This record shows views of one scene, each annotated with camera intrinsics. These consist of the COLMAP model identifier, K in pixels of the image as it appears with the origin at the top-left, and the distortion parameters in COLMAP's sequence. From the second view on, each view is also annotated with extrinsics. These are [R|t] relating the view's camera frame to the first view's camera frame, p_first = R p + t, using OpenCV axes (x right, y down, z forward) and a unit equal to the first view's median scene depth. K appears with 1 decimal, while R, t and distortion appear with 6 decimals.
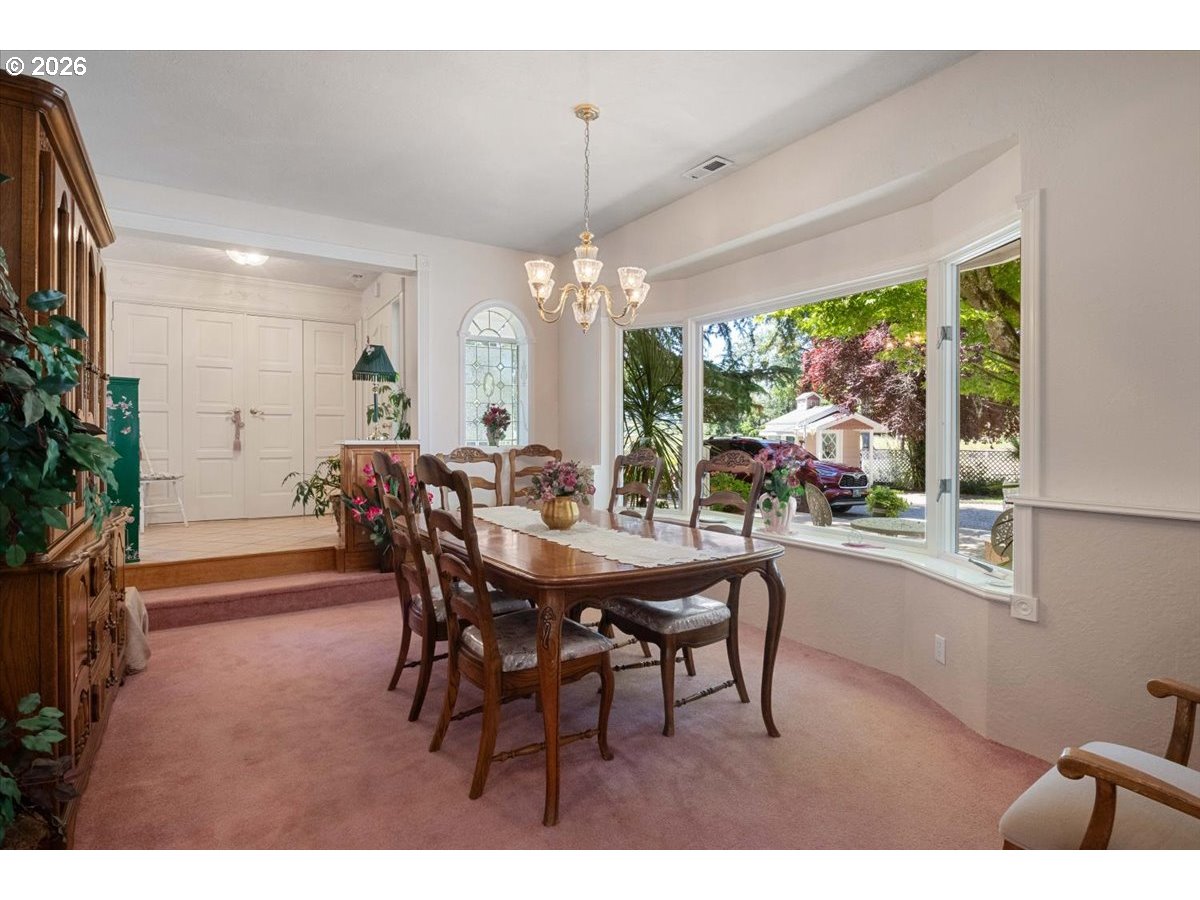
lens RADIAL K [[610.5, 0, 597.2], [0, 610.5, 440.0], [0, 0, 1]] dist [-0.001502, -0.000637]
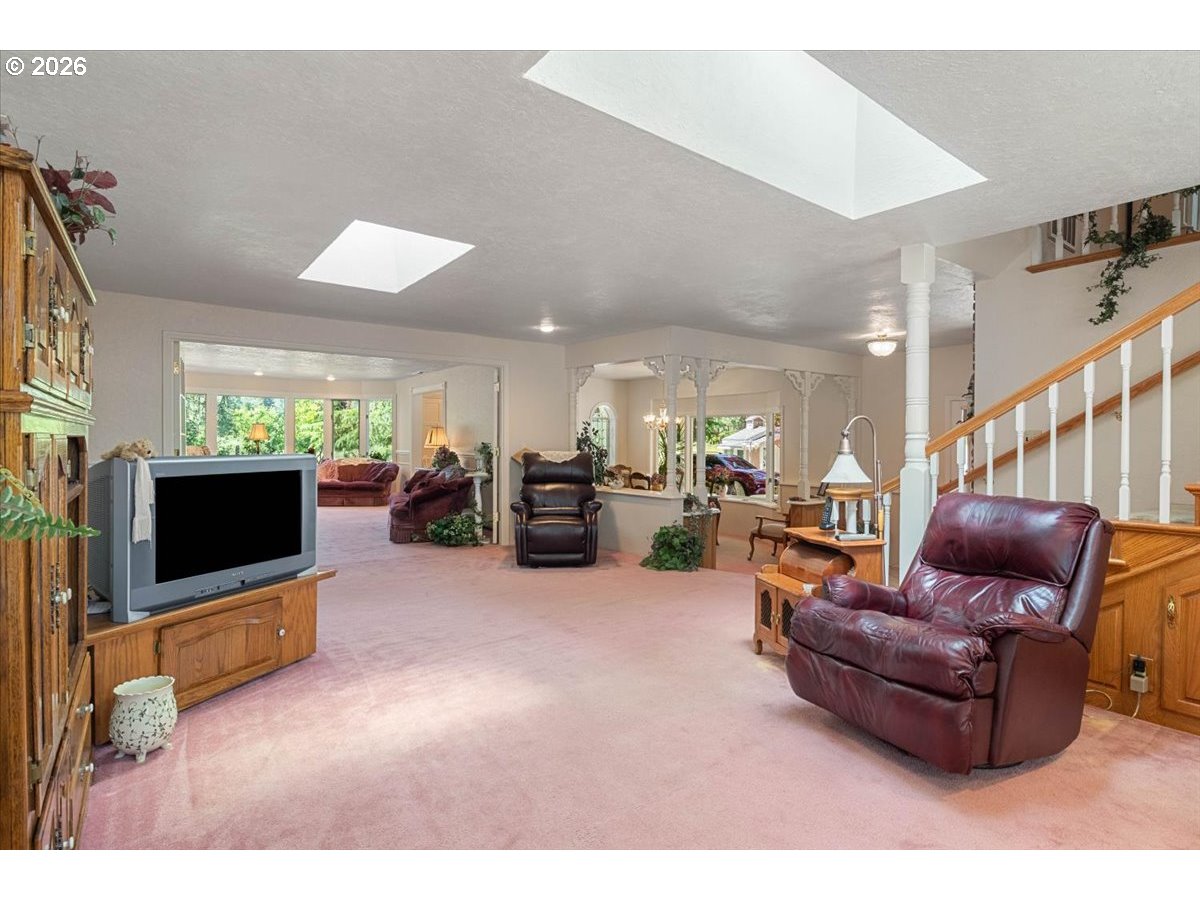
lens RADIAL K [[610.5, 0, 597.2], [0, 610.5, 440.0], [0, 0, 1]] dist [-0.001502, -0.000637]
pose [[0.998046, 0.002679, 0.062424, -0.085718], [-0.002186, 0.999966, -0.007967, -0.017252], [-0.062443, 0.007815, 0.998018, -0.337109]]
